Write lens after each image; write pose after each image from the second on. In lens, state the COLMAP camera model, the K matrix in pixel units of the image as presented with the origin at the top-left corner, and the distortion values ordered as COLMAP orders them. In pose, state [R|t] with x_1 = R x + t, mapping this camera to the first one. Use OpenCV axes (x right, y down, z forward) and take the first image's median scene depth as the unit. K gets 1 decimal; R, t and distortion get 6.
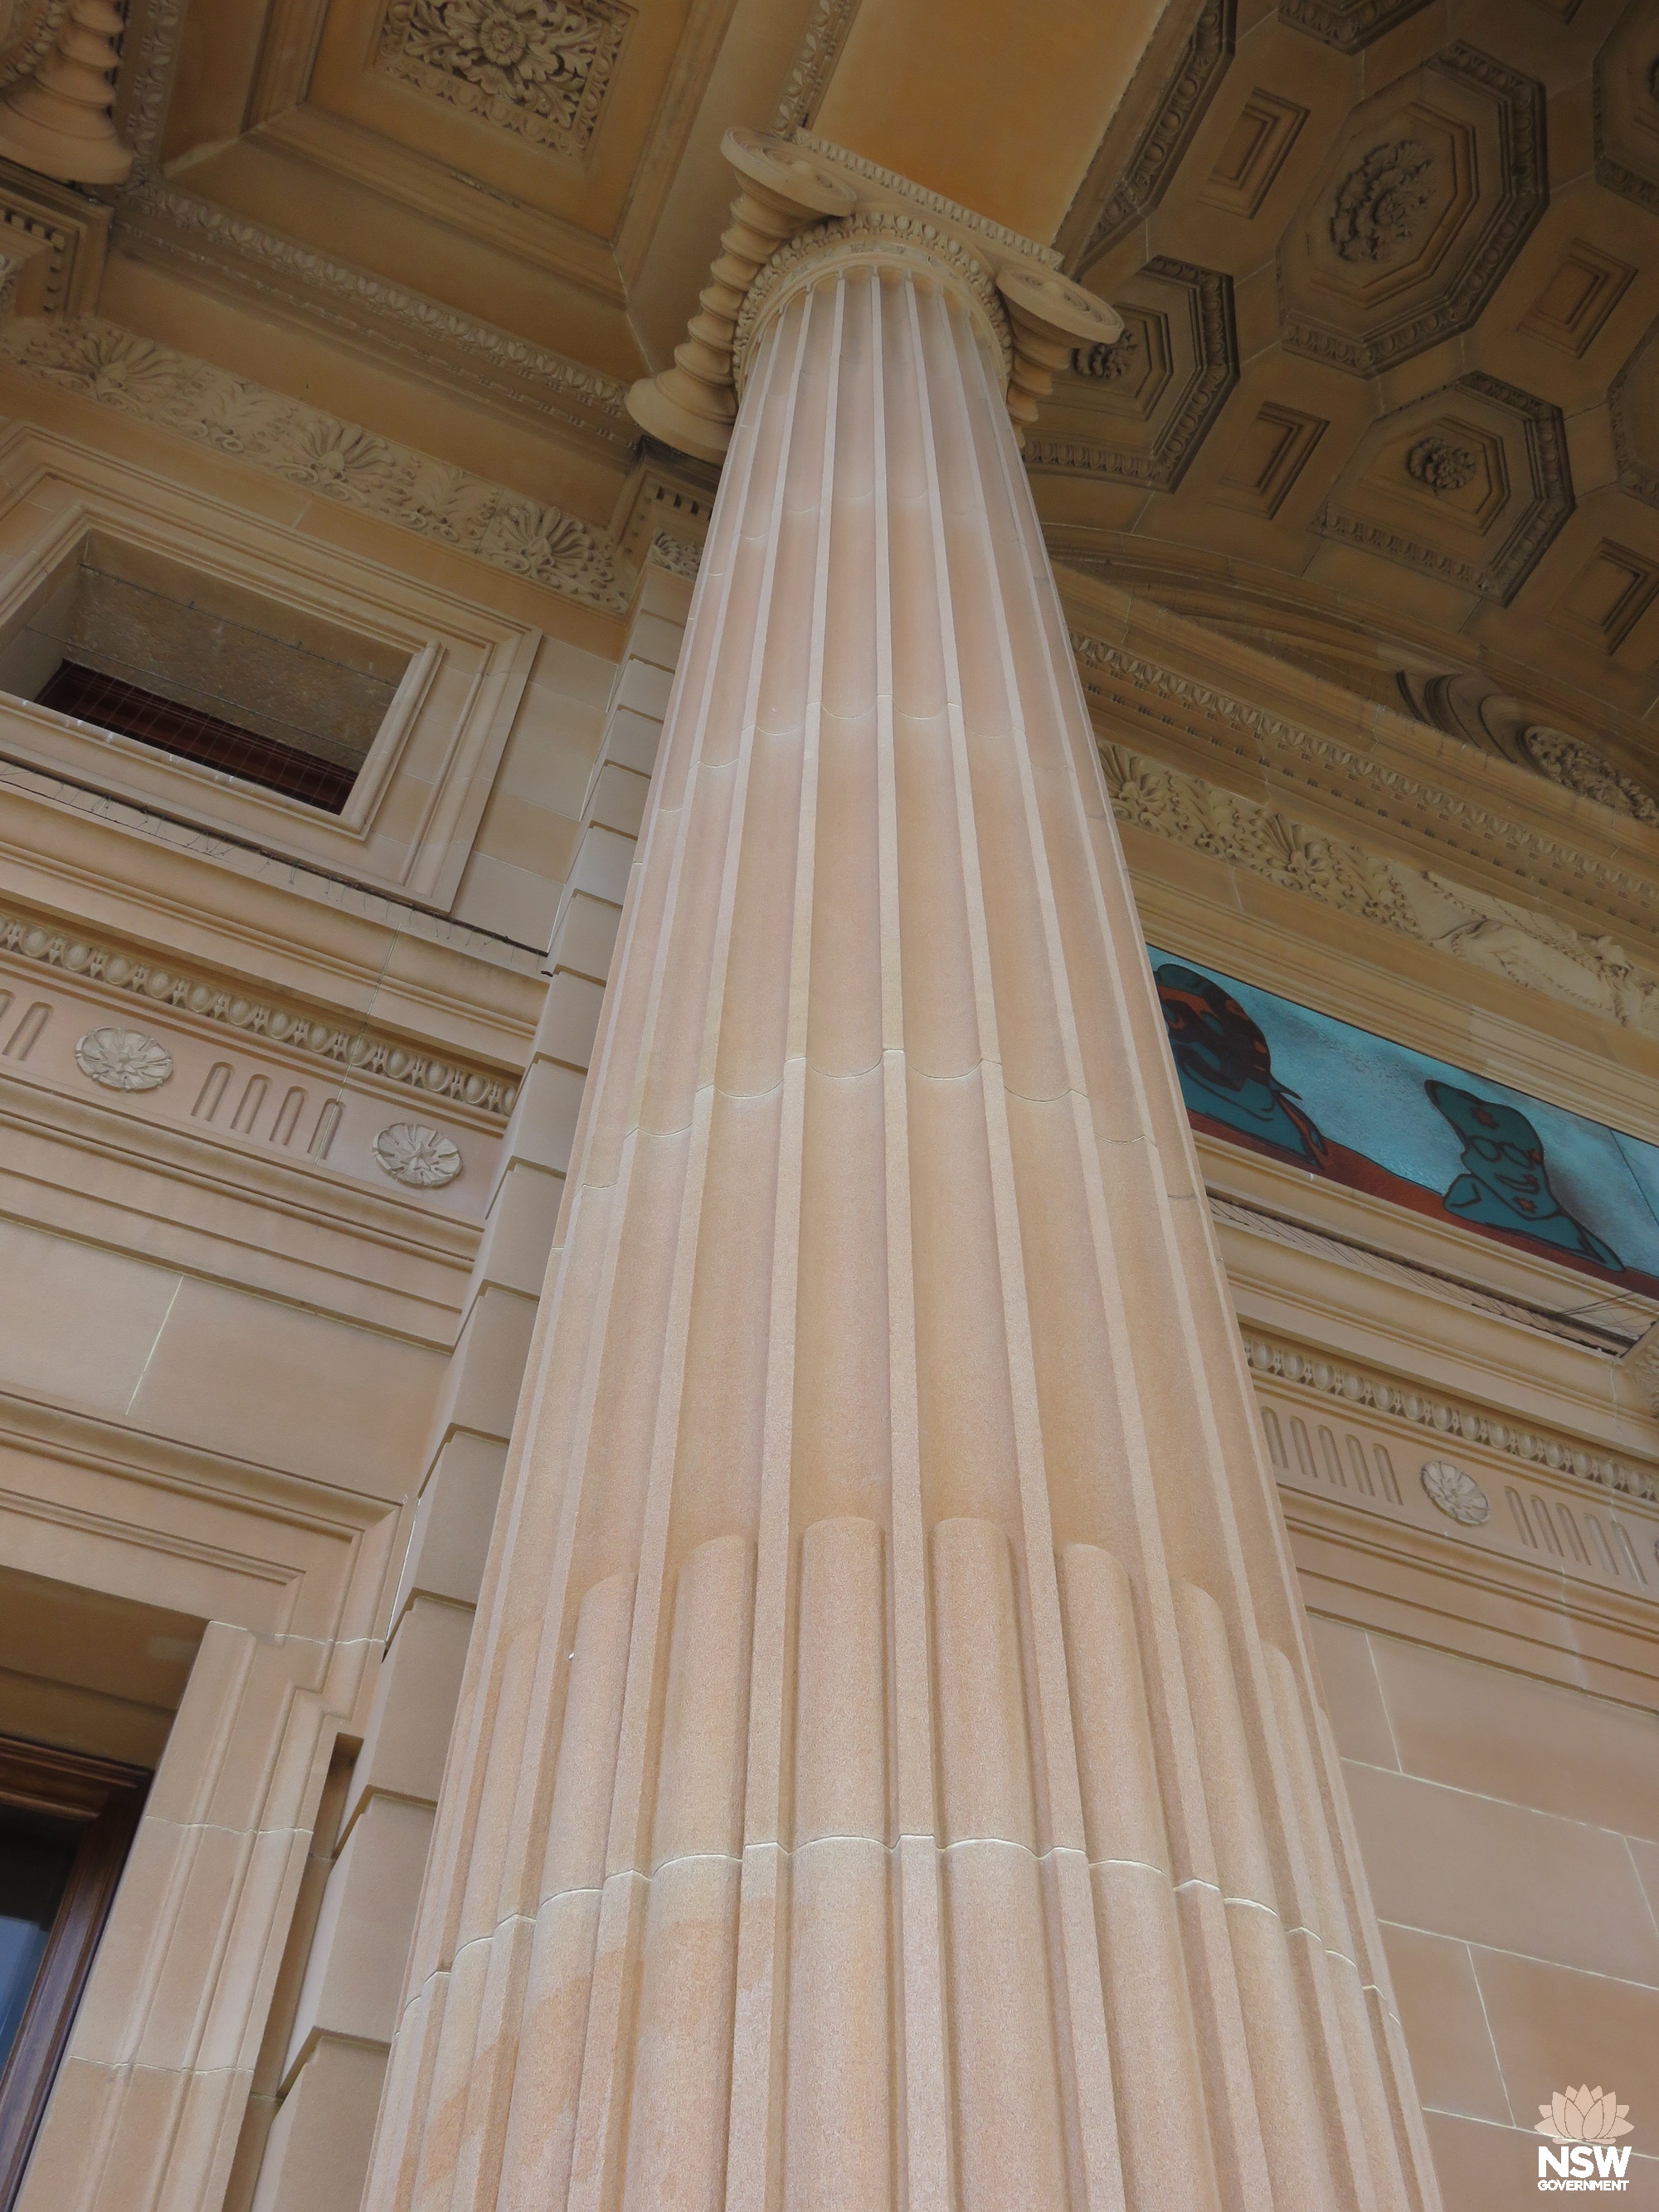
lens RADIAL K [[1864.2, 0, 839.7], [0, 1864.2, 1109.6], [0, 0, 1]] dist [-0.019411, 0.010739]
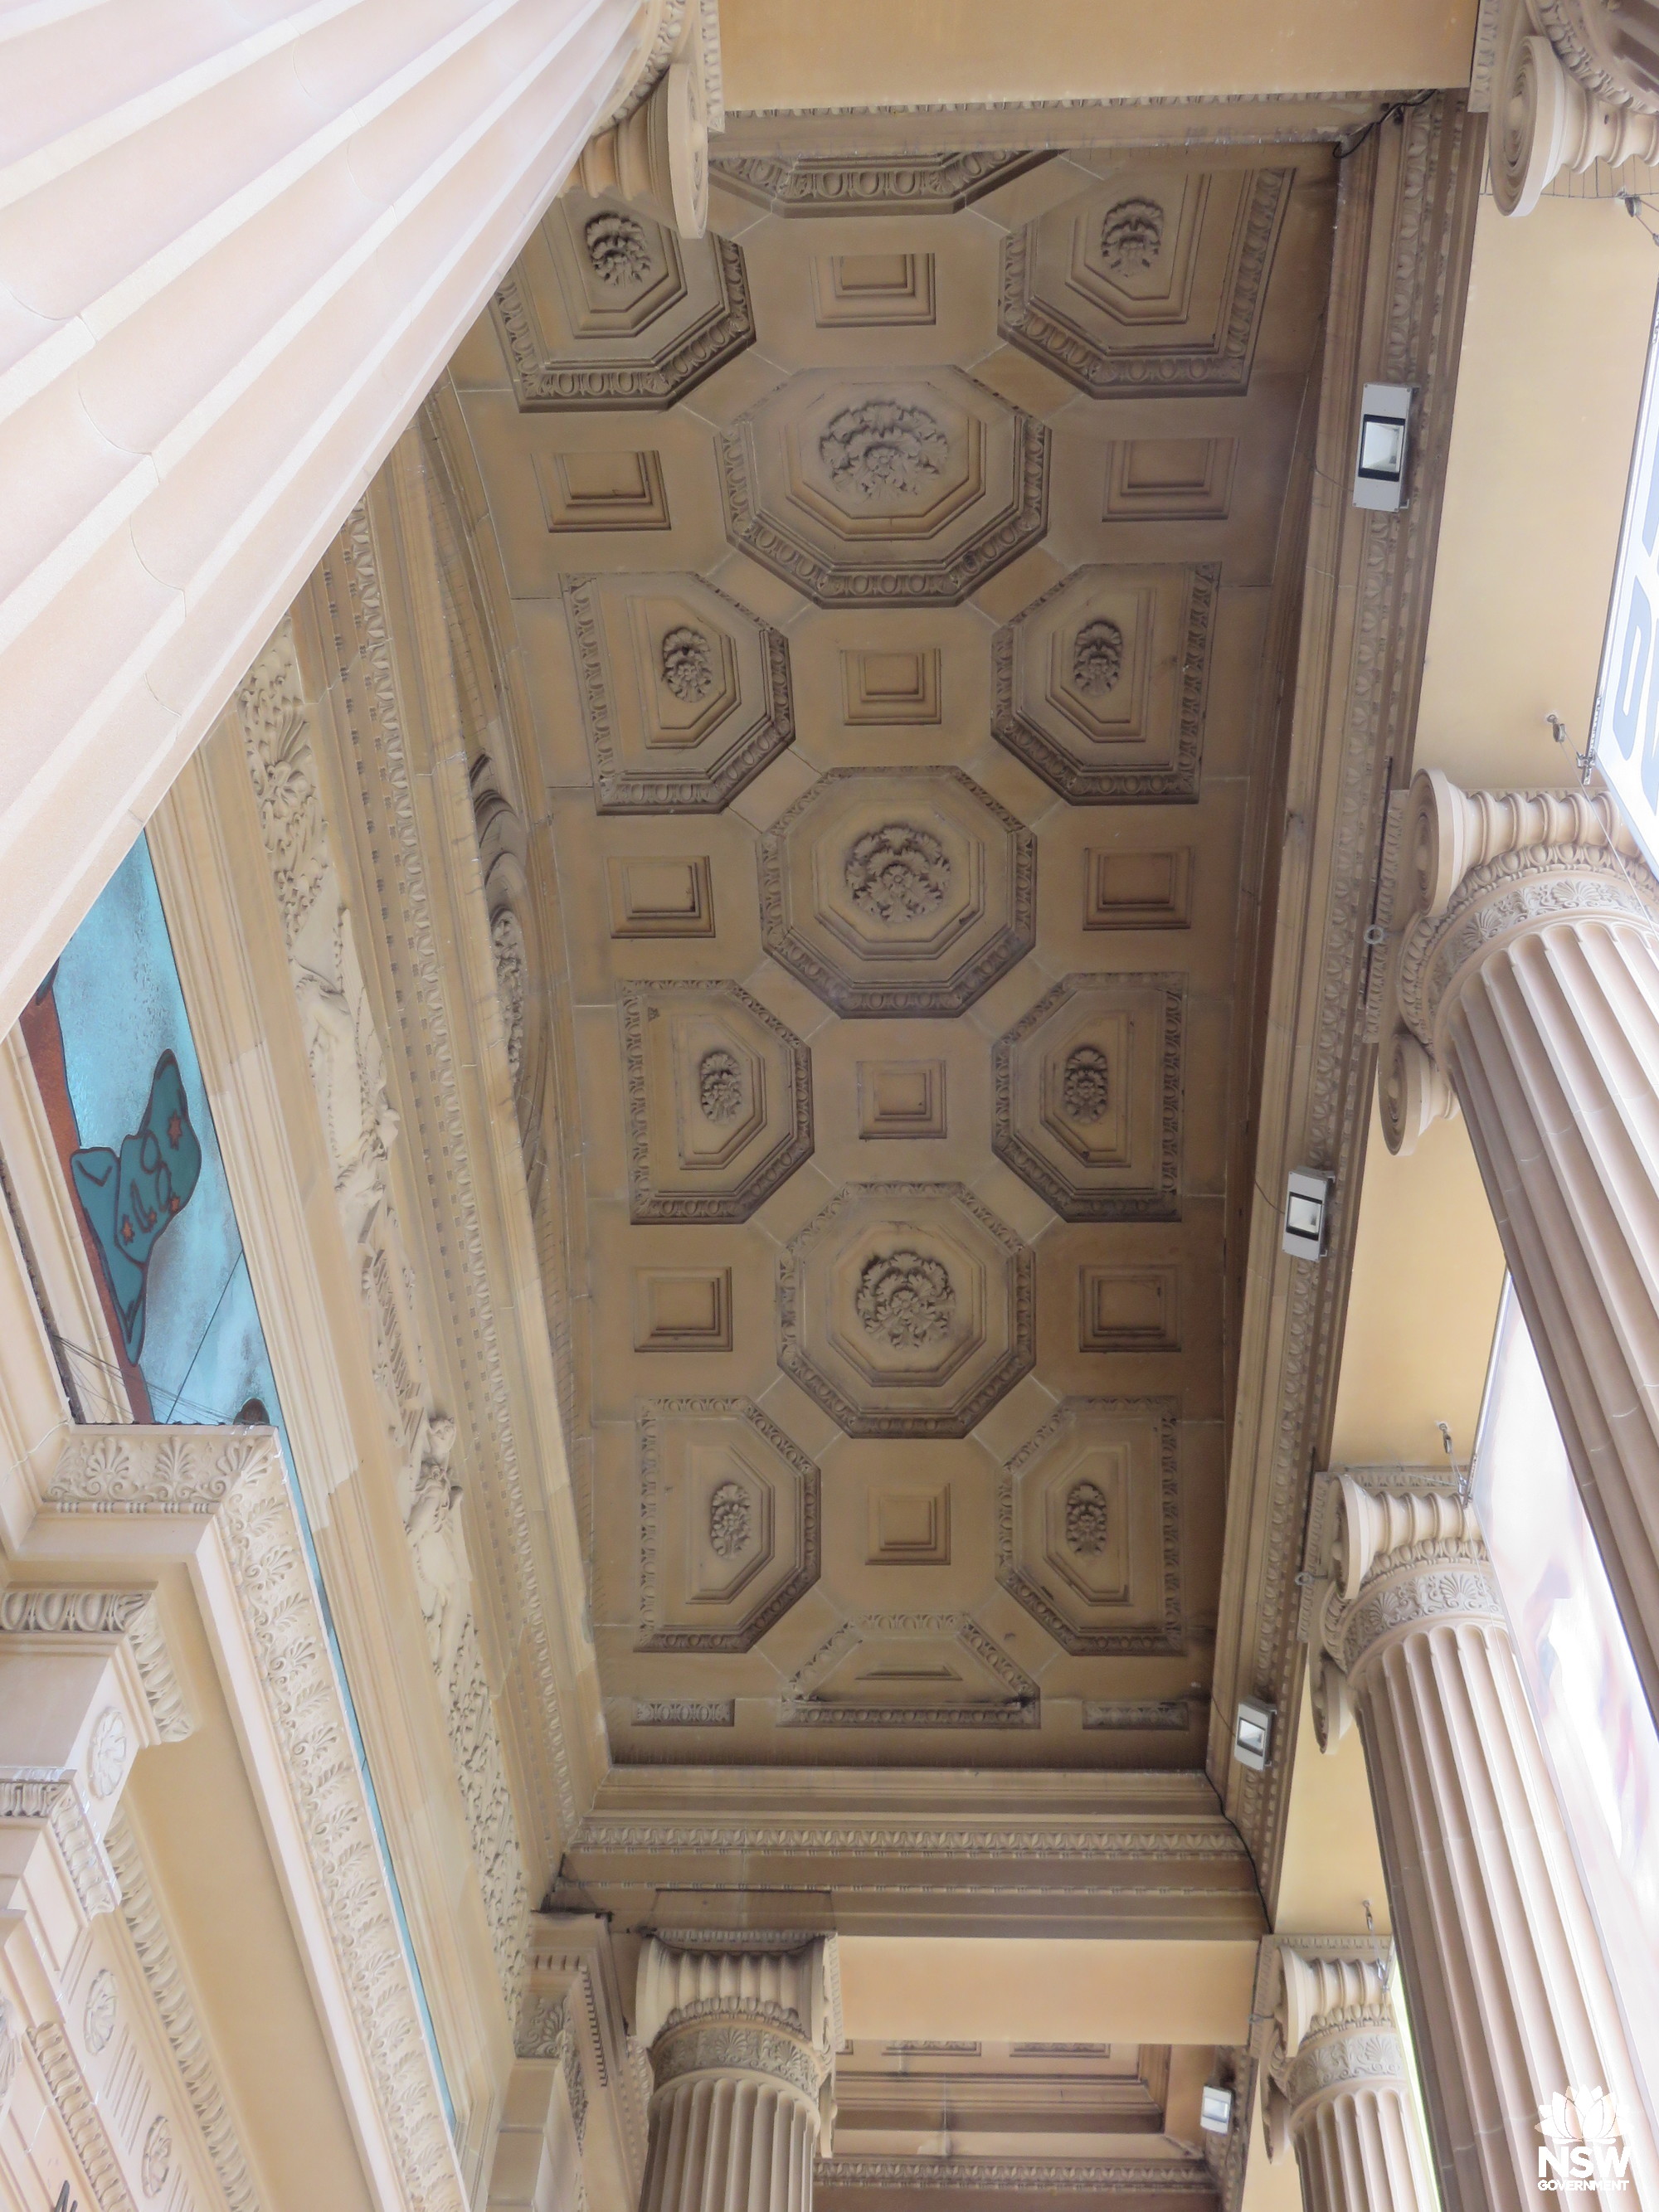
lens RADIAL K [[2182.6, 0, 840.0], [0, 2182.6, 1105.7], [0, 0, 1]] dist [-0.013691, 0.000000]
pose [[0.439877, 0.751918, 0.491048, -0.007630], [-0.734344, 0.615911, -0.285296, 0.046739], [-0.516961, -0.235103, 0.823091, 0.038214]]
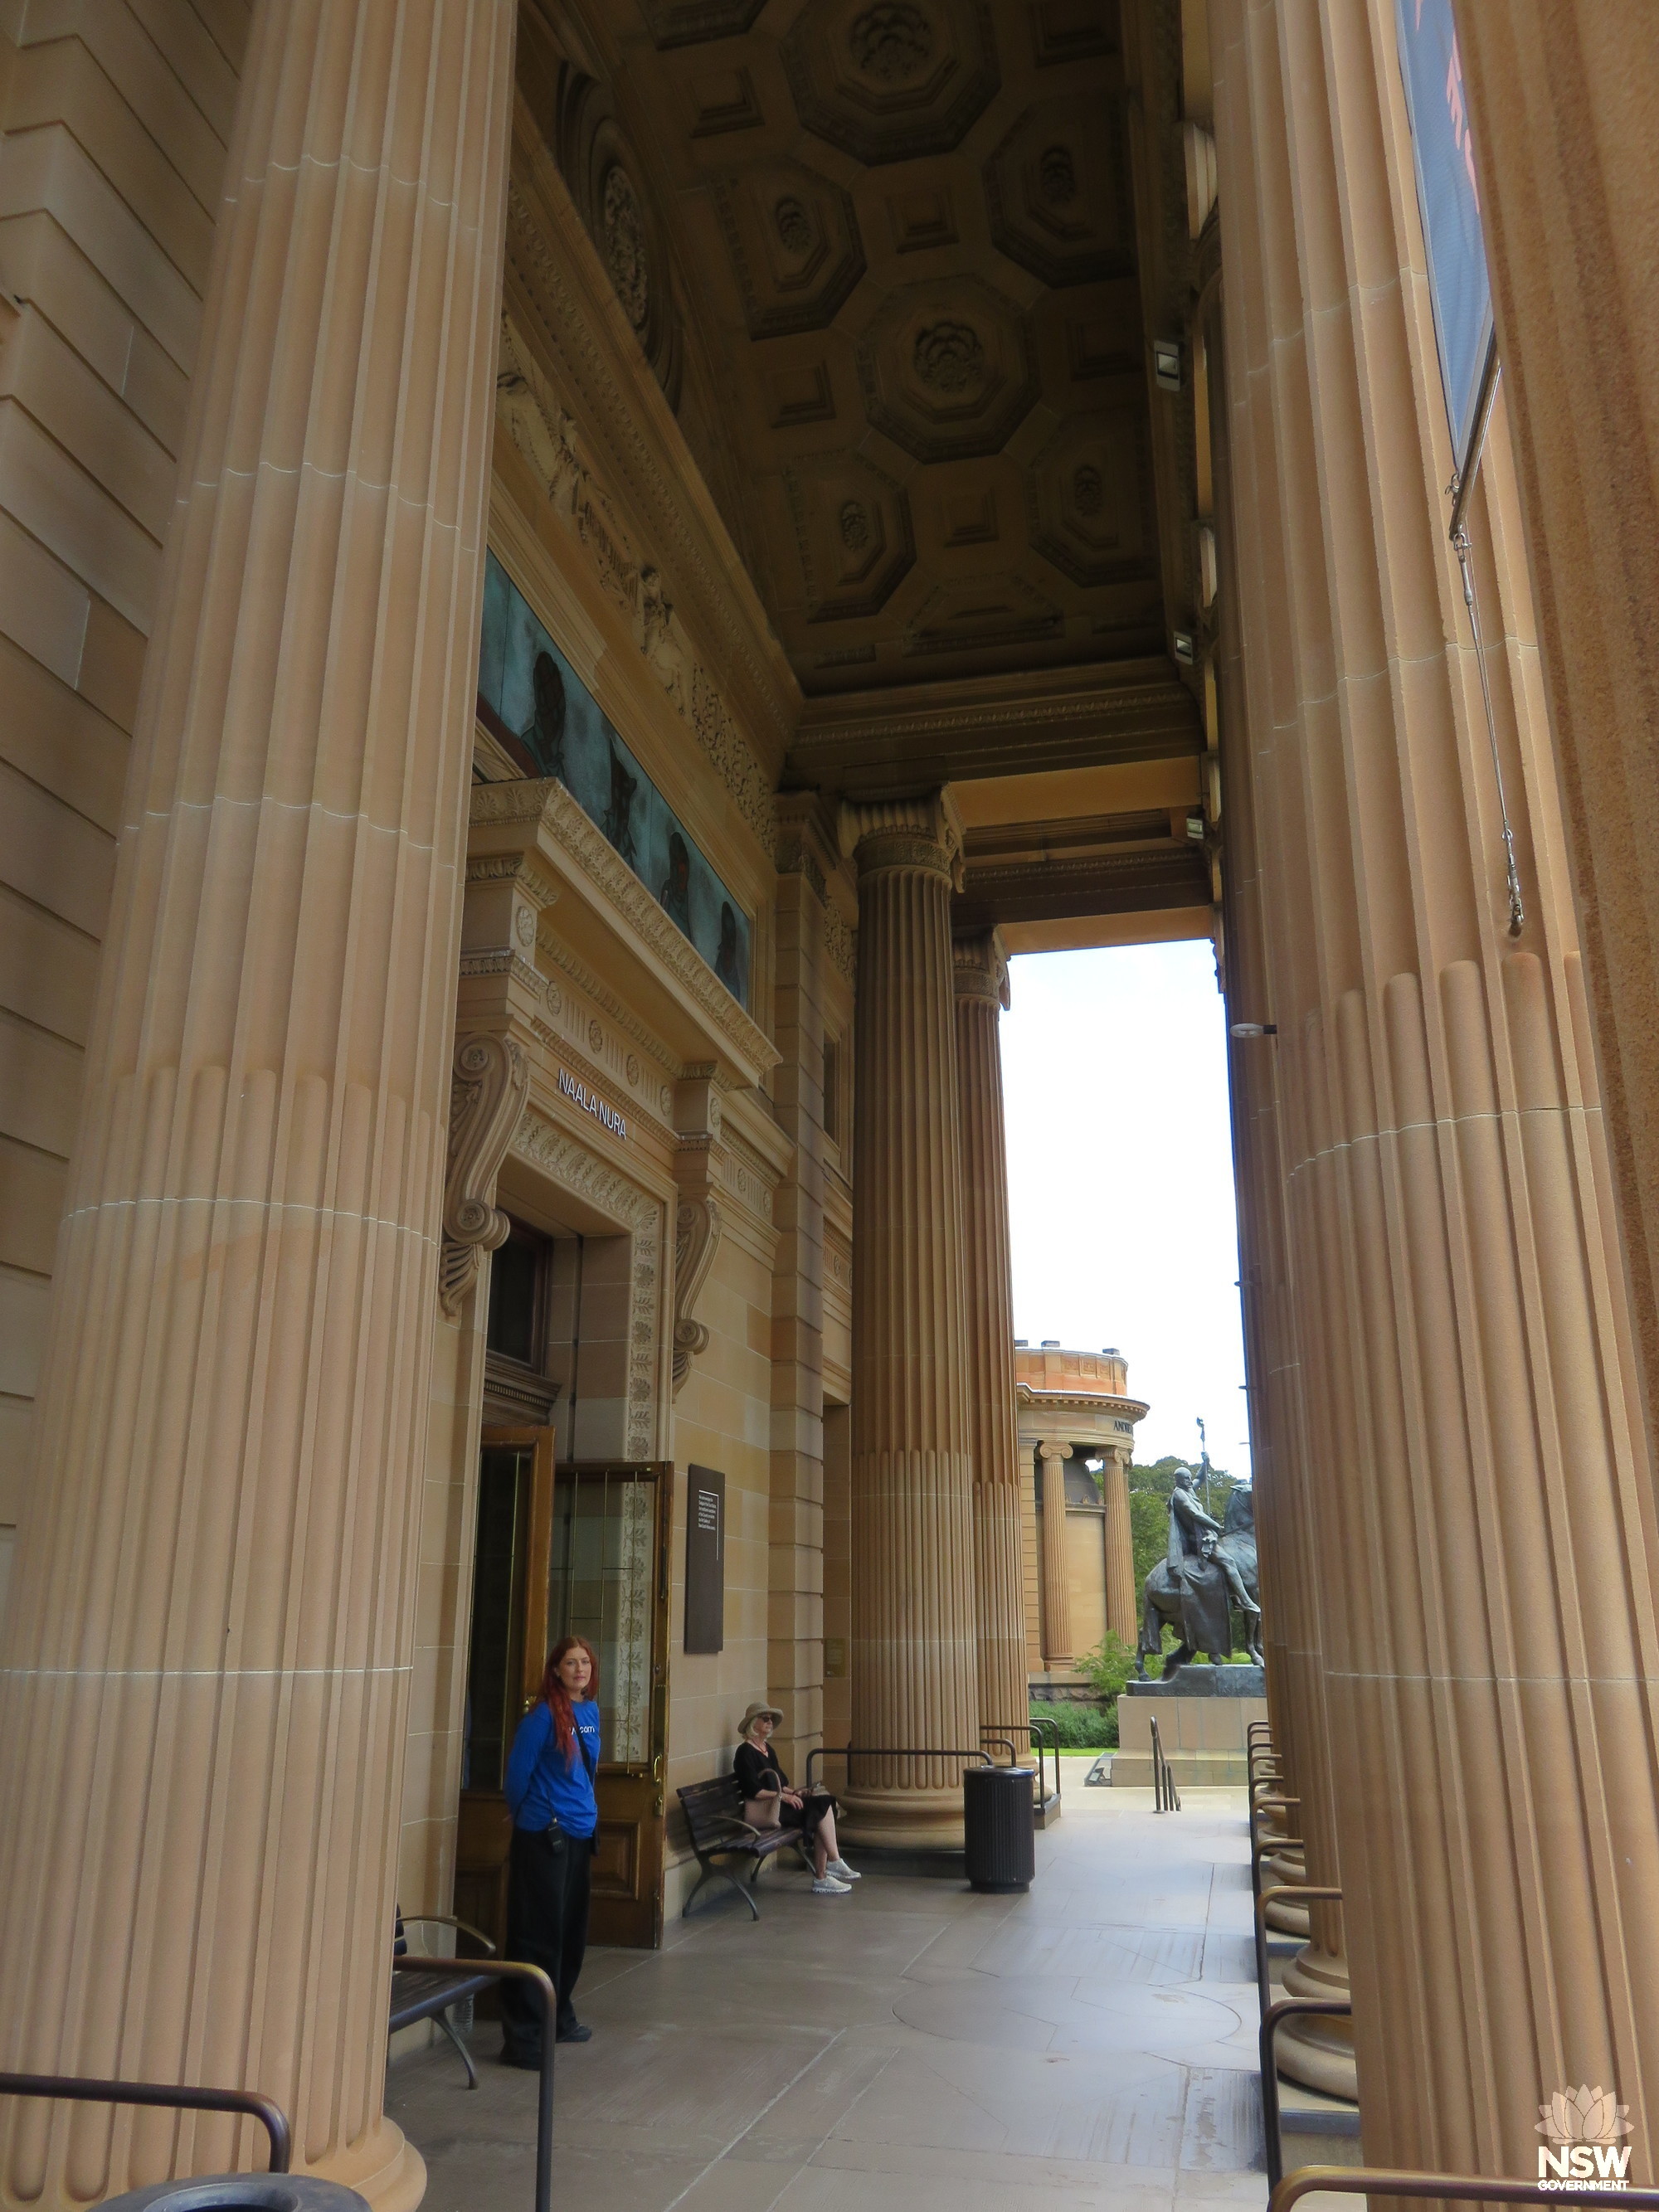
lens RADIAL K [[1650.6, 0, 828.6], [0, 1650.6, 1110.1], [0, 0, 1]] dist [-0.016015, 0.005076]
pose [[0.603501, 0.232517, 0.762707, -0.307024], [-0.631793, 0.722990, 0.279505, -0.187872], [-0.486440, -0.650555, 0.583228, -0.167453]]
